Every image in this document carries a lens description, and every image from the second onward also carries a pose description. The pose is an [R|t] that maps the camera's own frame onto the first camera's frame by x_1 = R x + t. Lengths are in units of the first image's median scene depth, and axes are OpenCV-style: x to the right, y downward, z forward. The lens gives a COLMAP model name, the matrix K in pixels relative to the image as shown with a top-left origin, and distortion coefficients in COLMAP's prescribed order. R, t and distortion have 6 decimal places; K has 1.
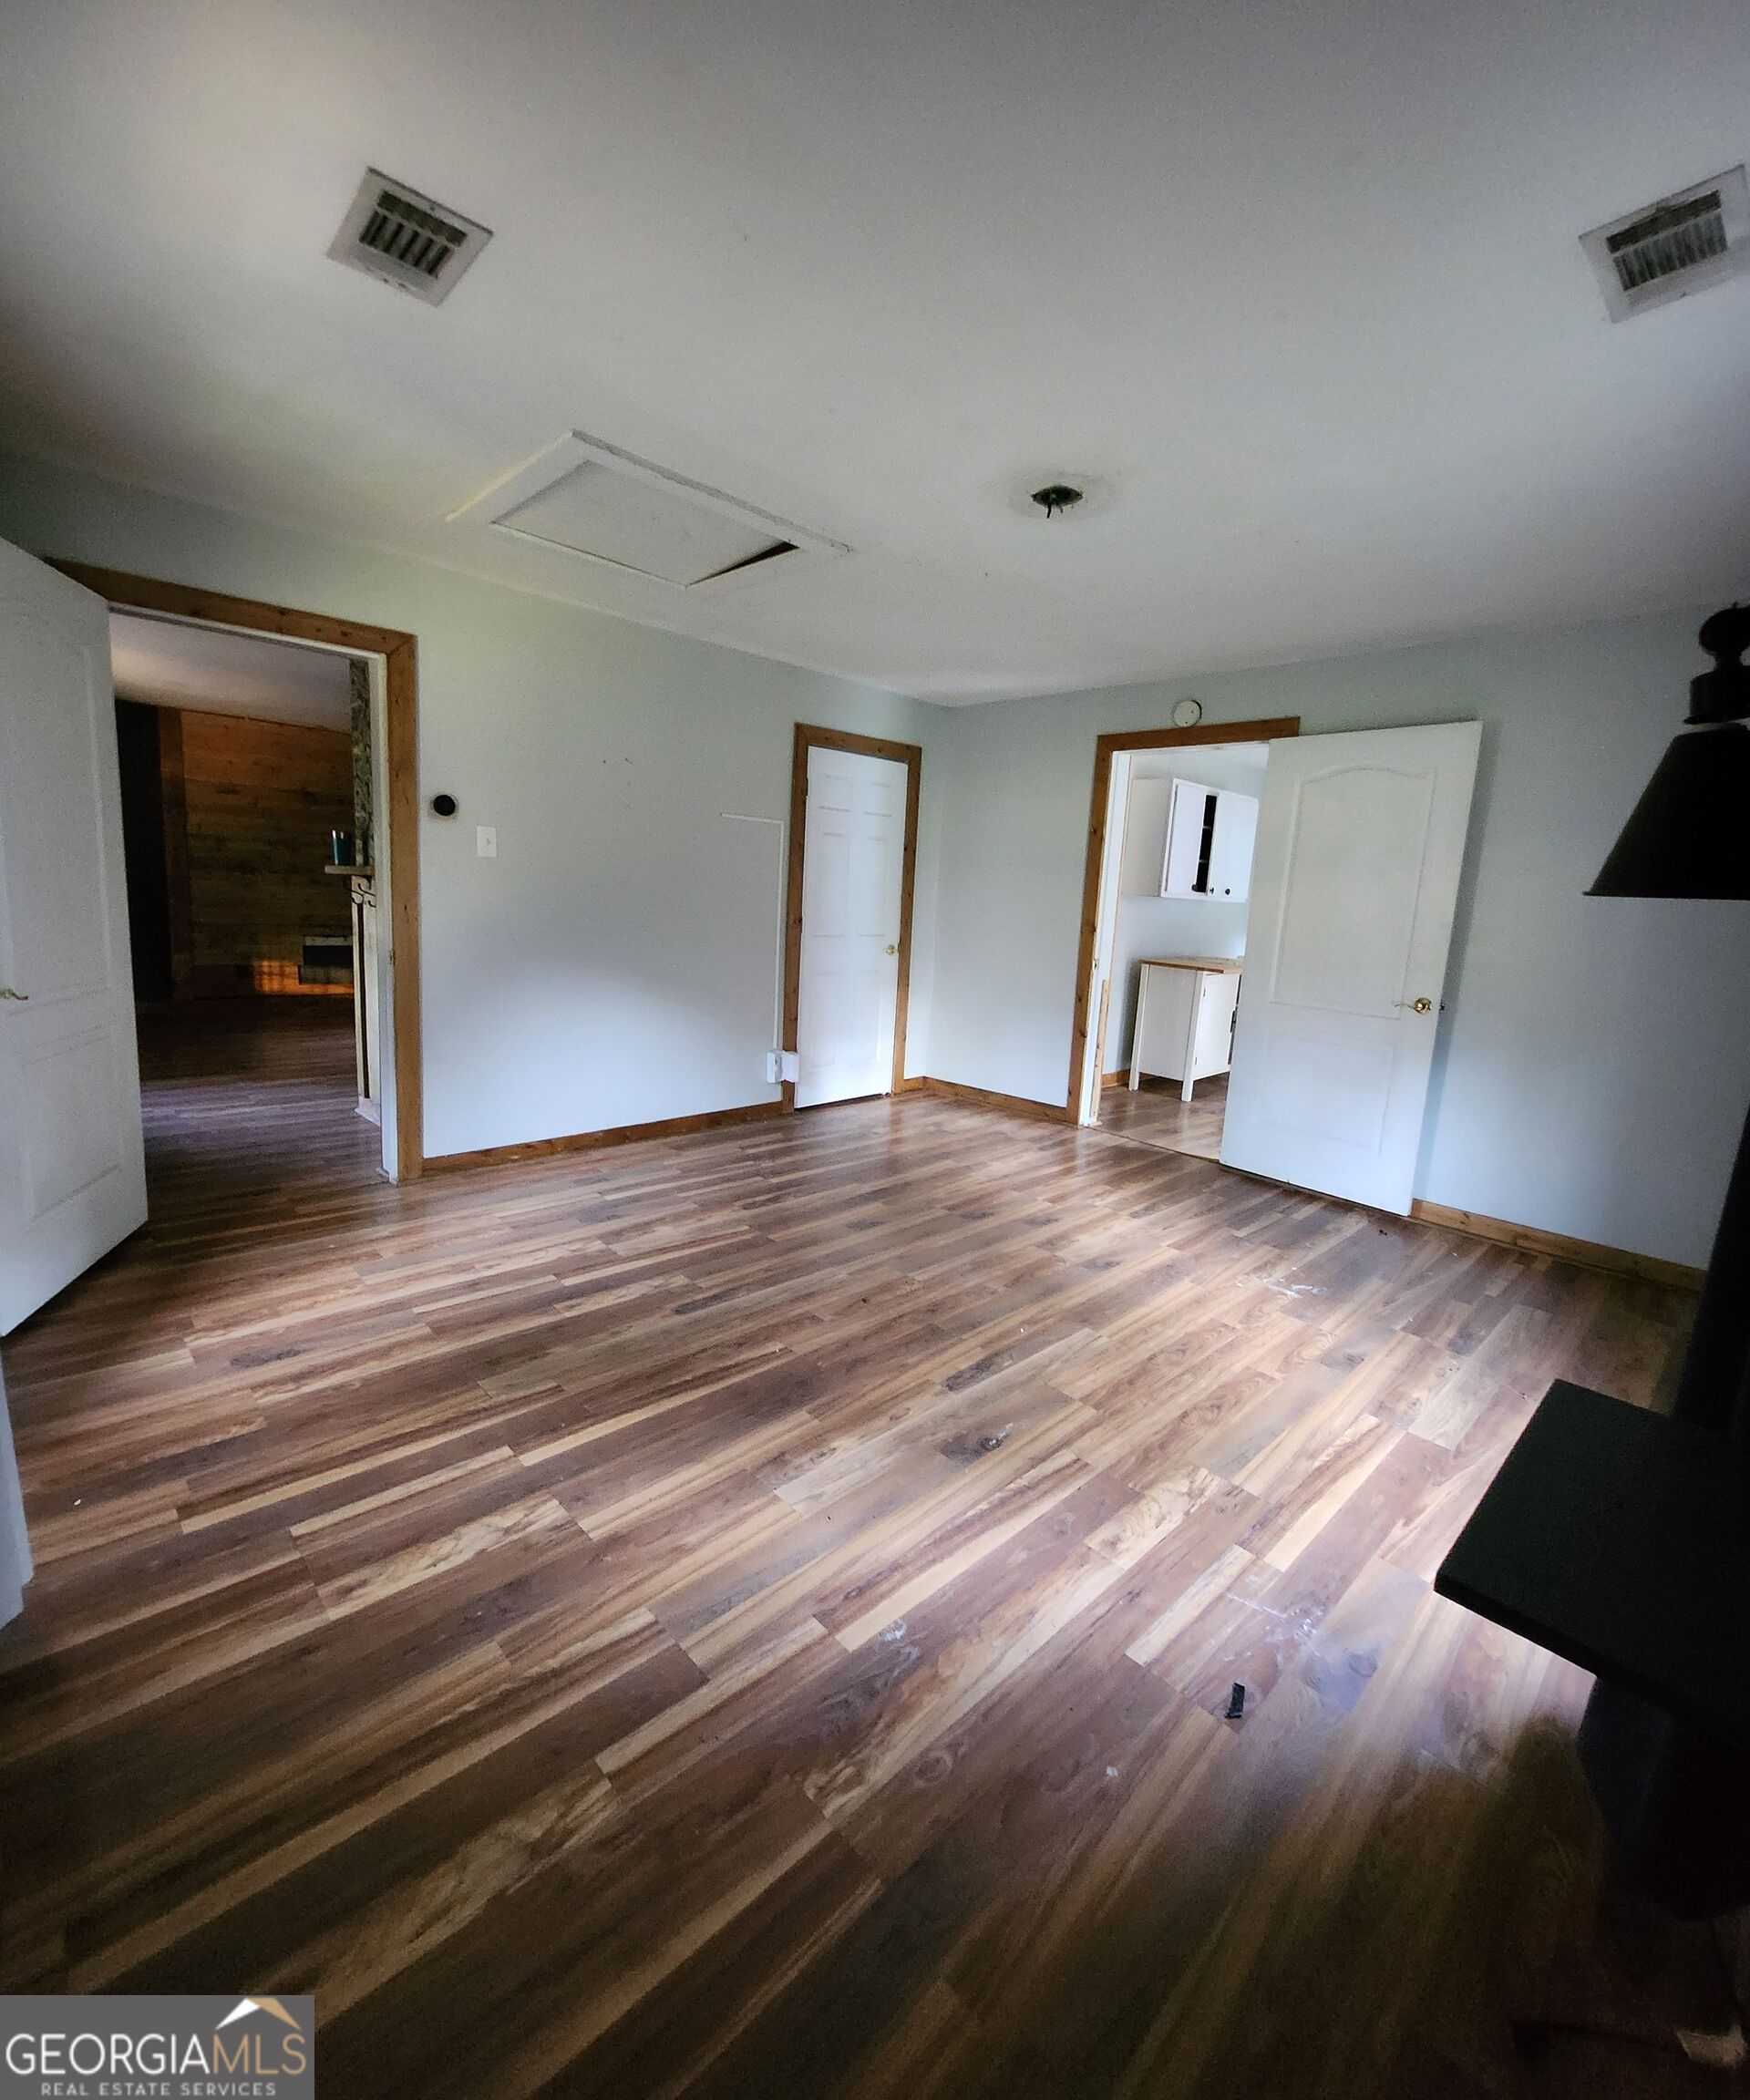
lens RADIAL K [[918.8, 0, 854.8], [0, 918.8, 1029.2], [0, 0, 1]] dist [-0.001118, 0.000141]
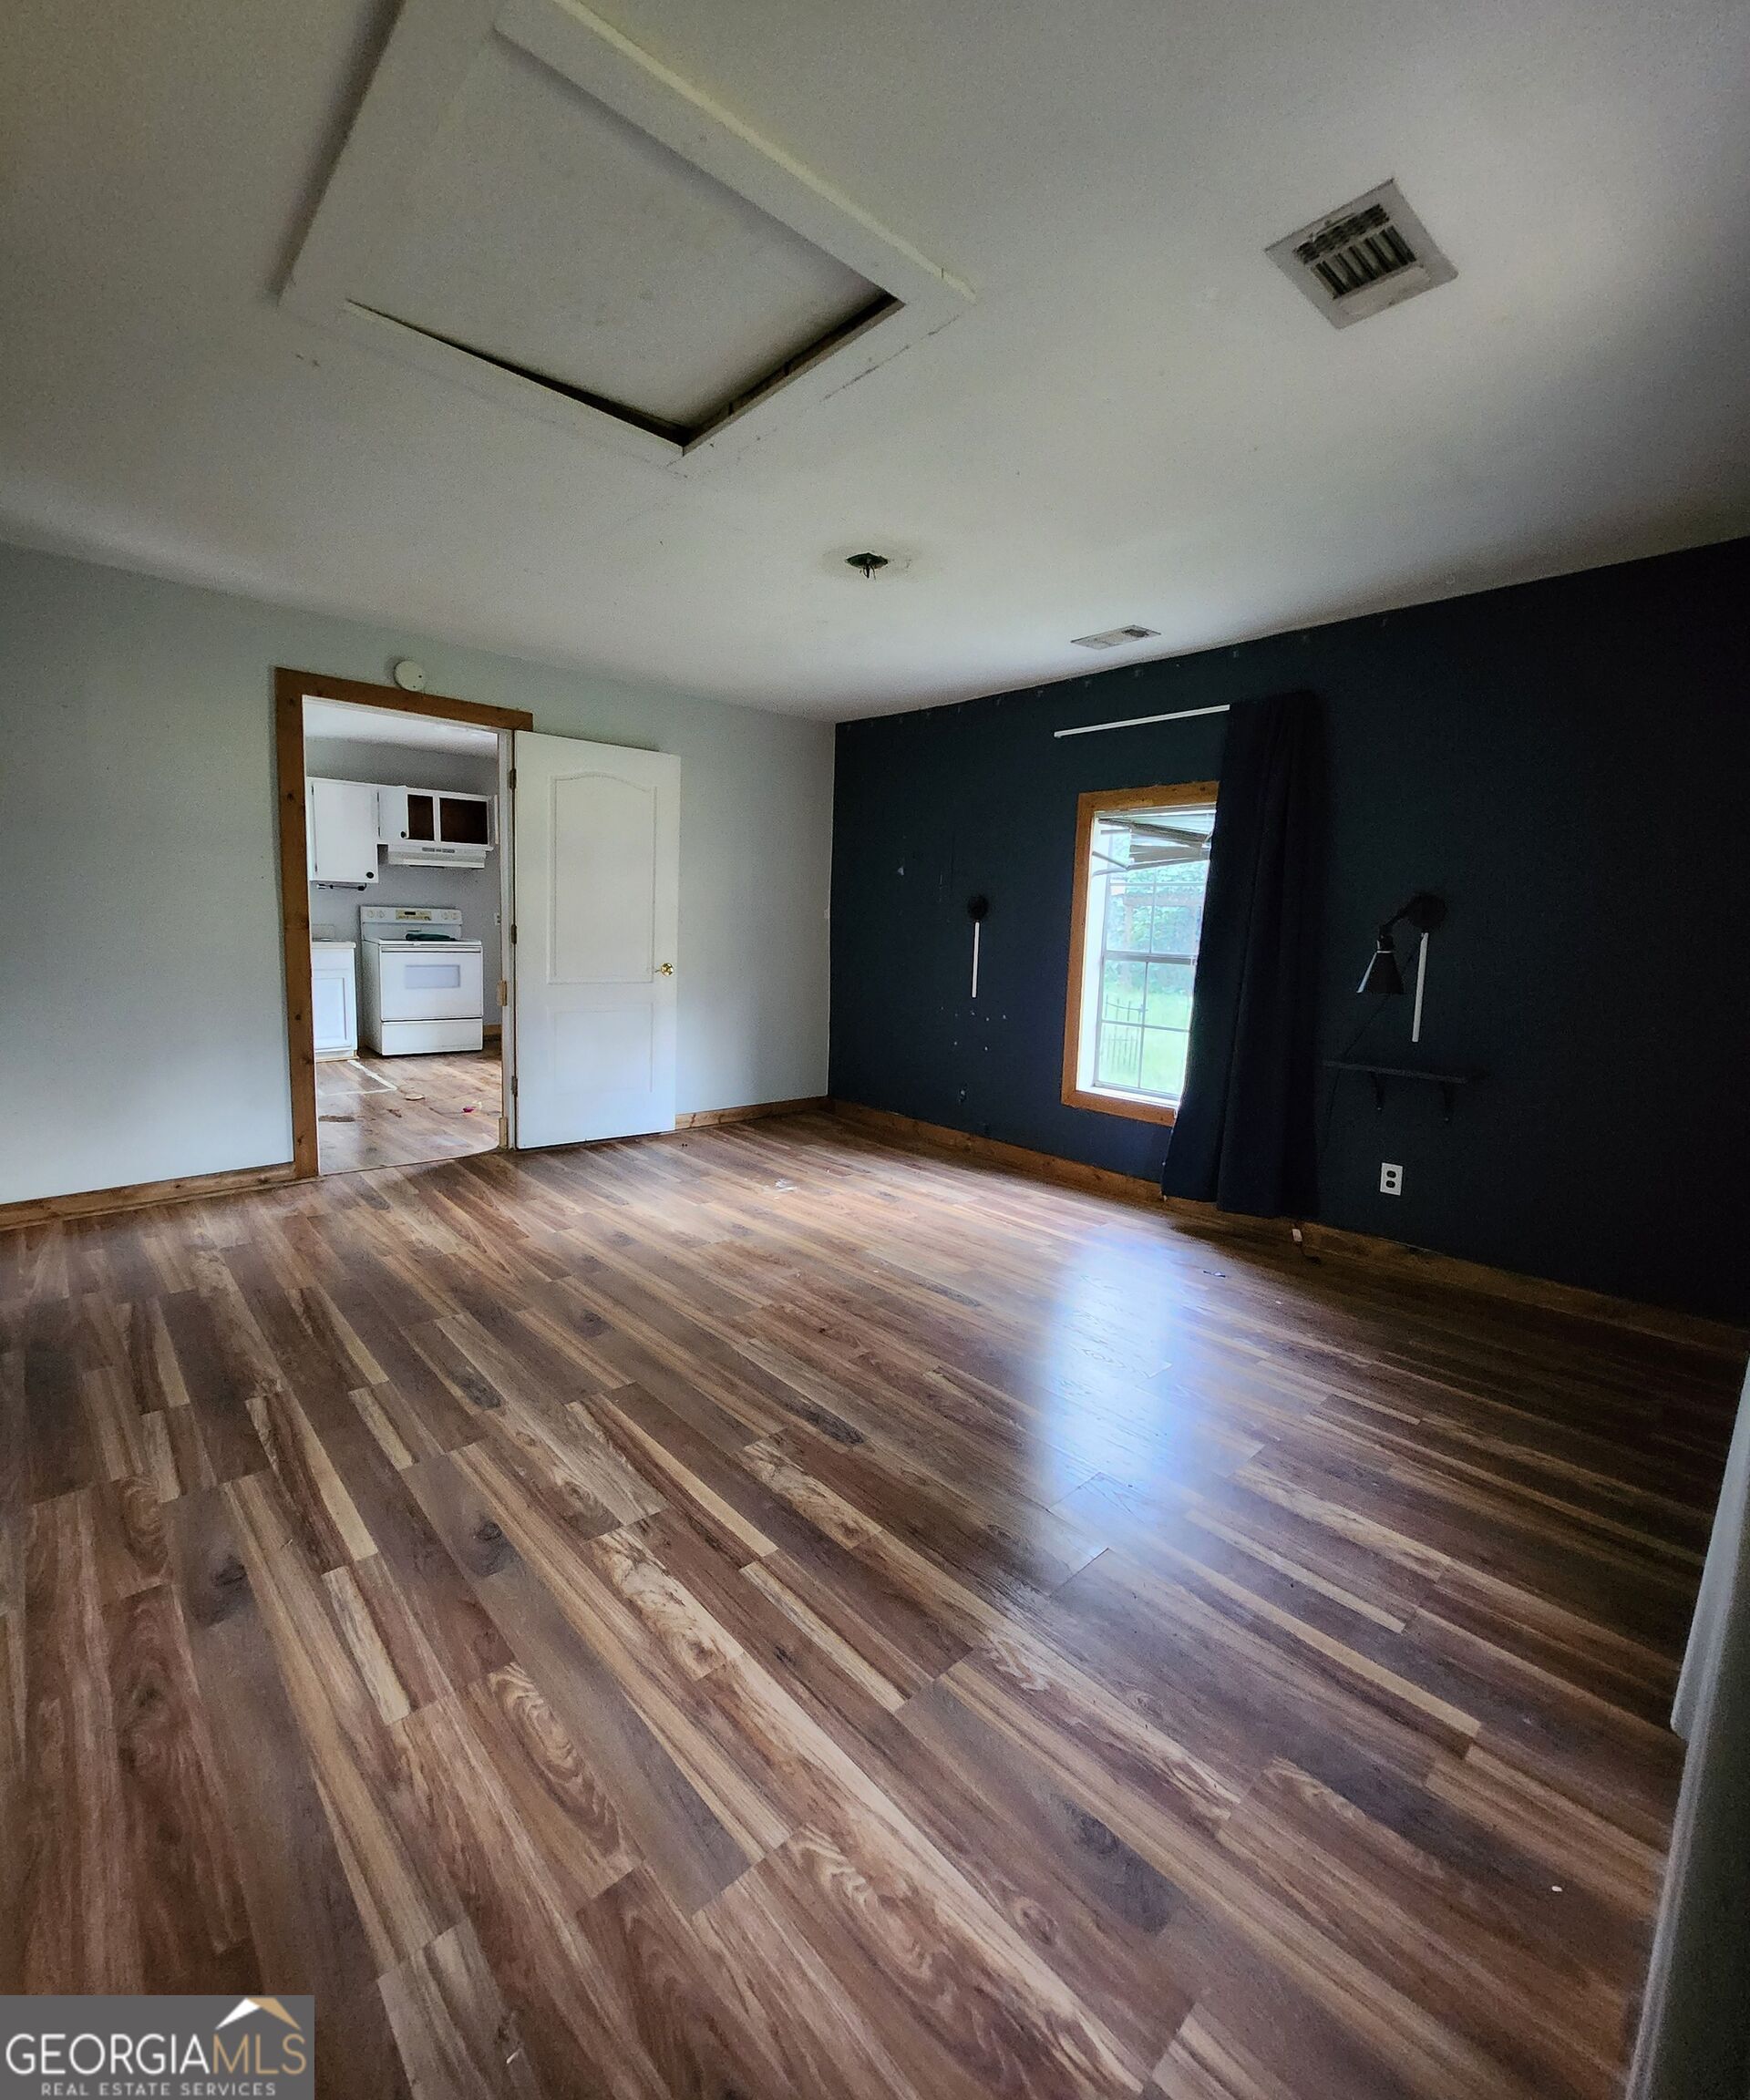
lens RADIAL K [[920.8, 0, 869.3], [0, 920.8, 1032.8], [0, 0, 1]] dist [-0.003795, -0.000701]
pose [[0.009396, -0.178667, 0.983865, -0.914206], [0.115763, 0.977487, 0.176403, -0.180301], [-0.993232, 0.112238, 0.029867, 0.920231]]
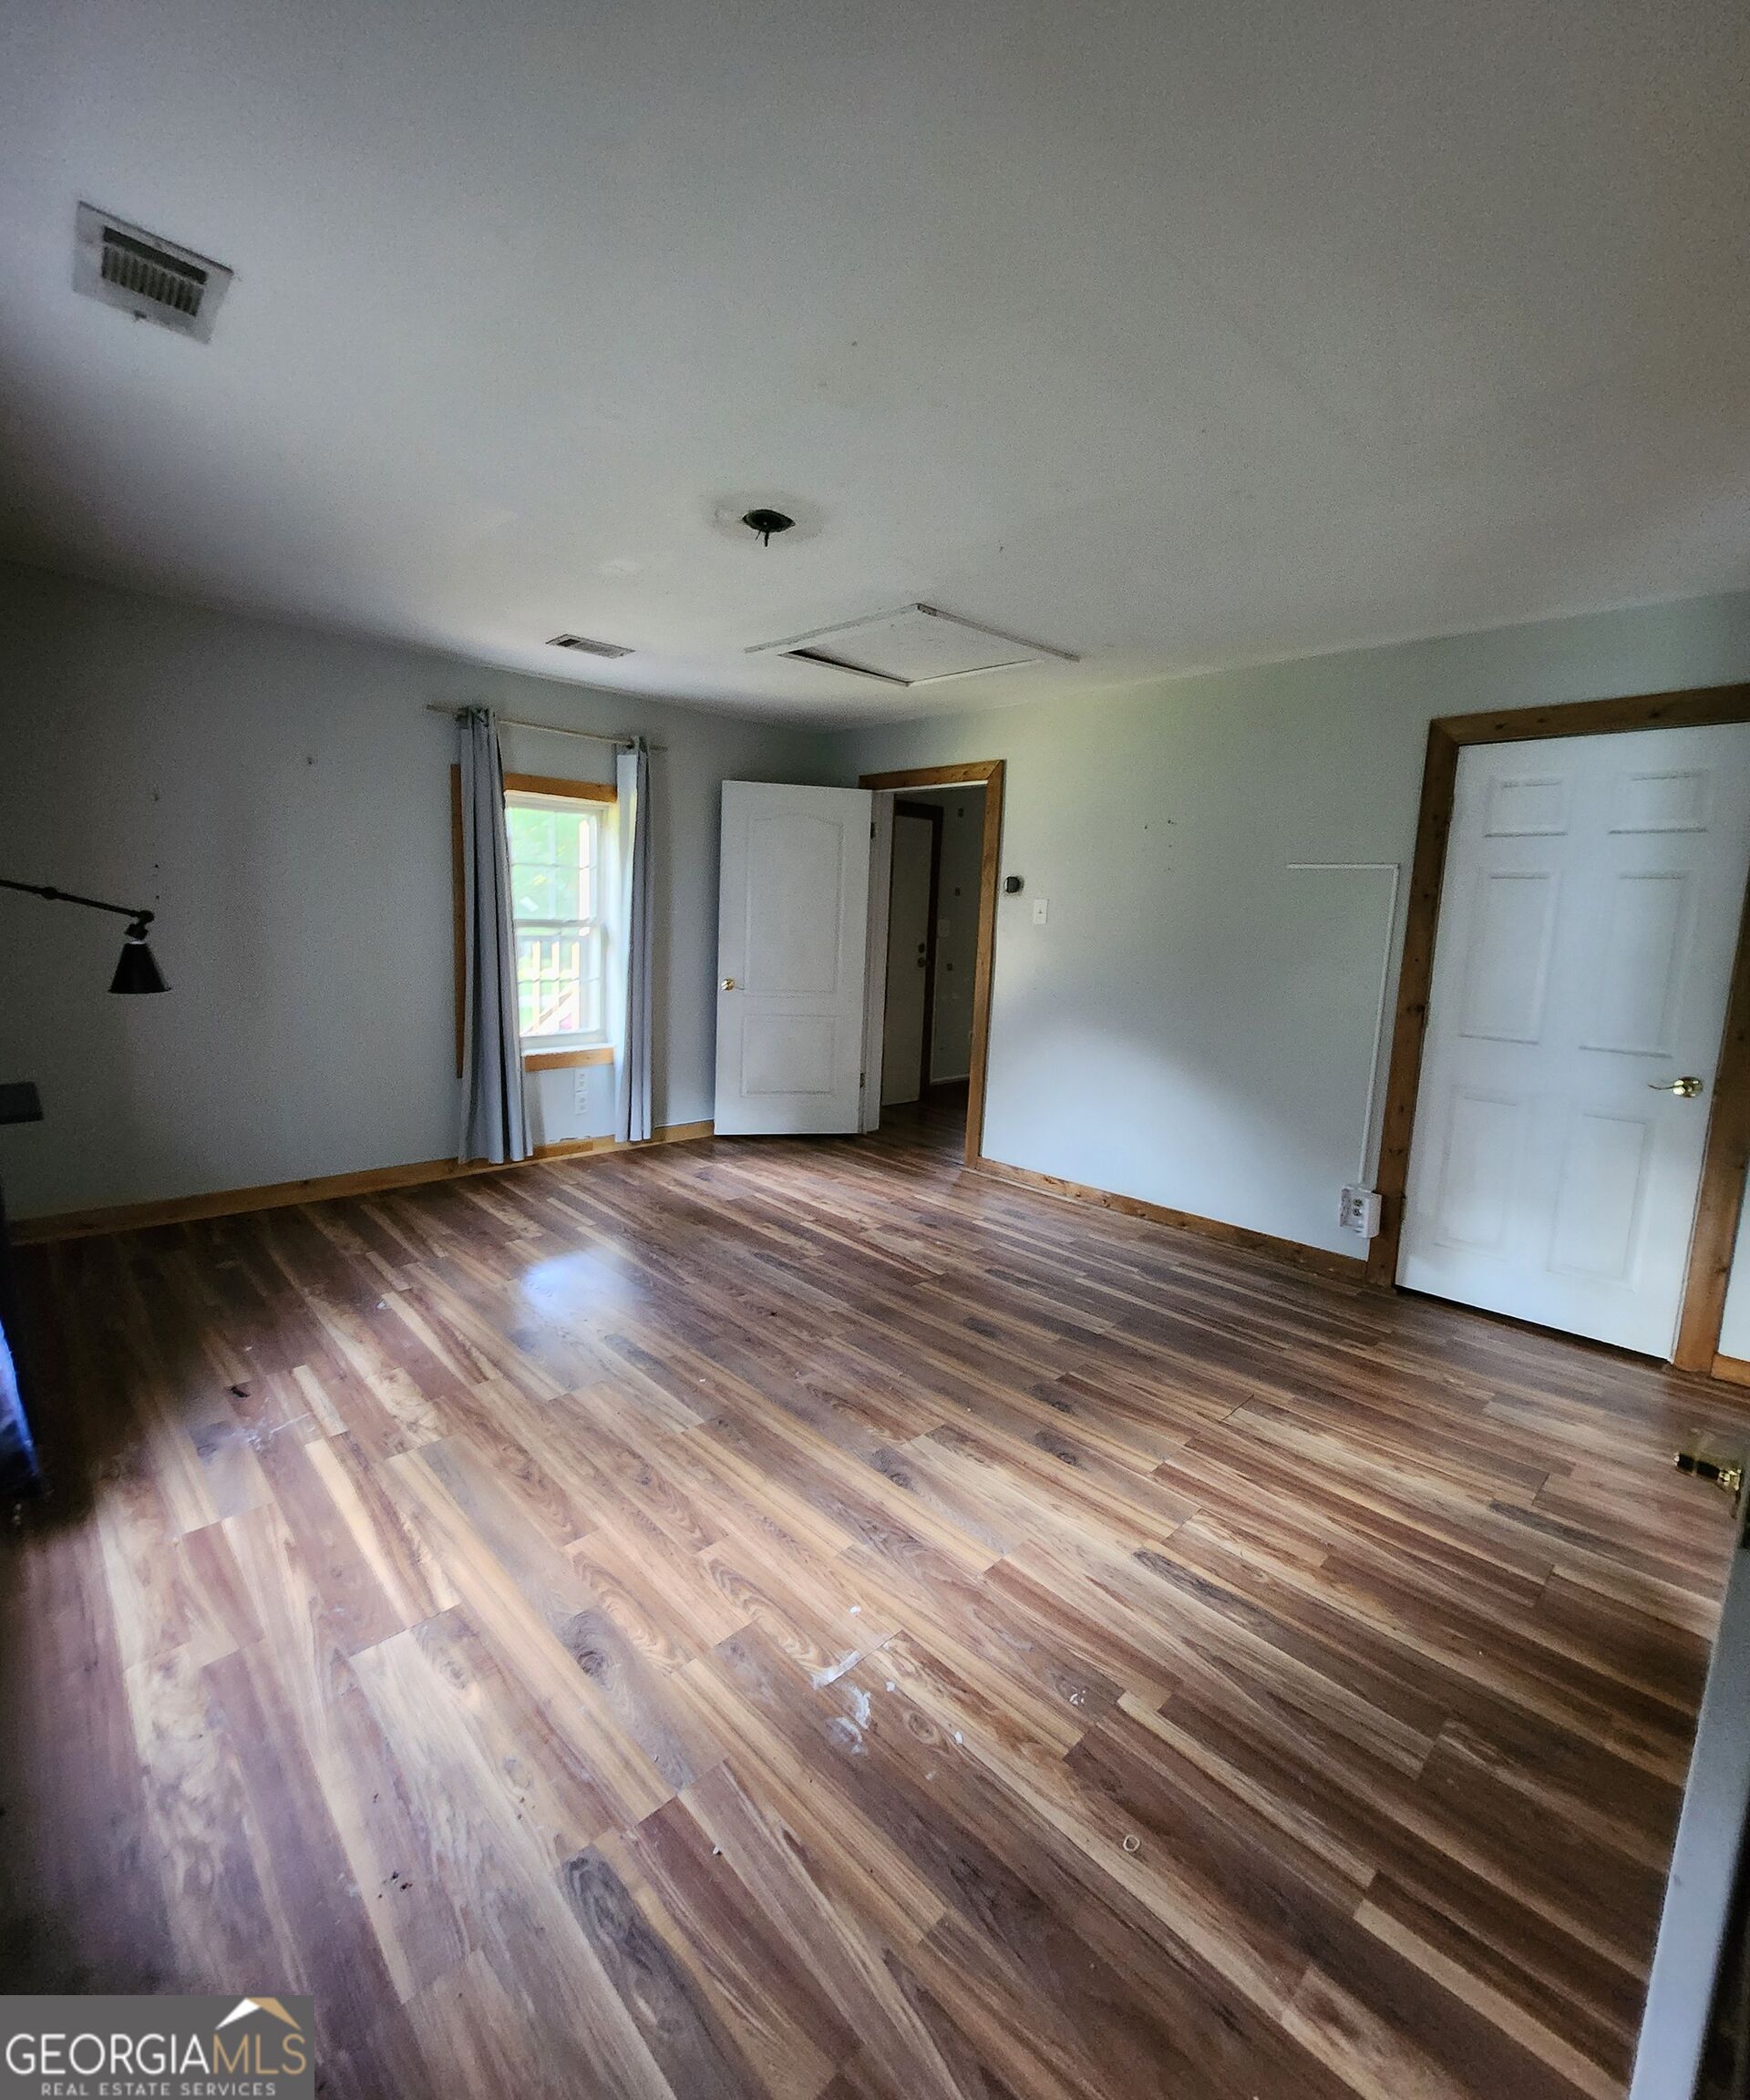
lens RADIAL K [[918.8, 0, 854.8], [0, 918.8, 1029.2], [0, 0, 1]] dist [-0.001118, 0.000141]
pose [[0.001279, 0.077663, -0.996979, 1.095193], [-0.190275, 0.978785, 0.076001, -0.135255], [0.981730, 0.189603, 0.016029, 1.050912]]
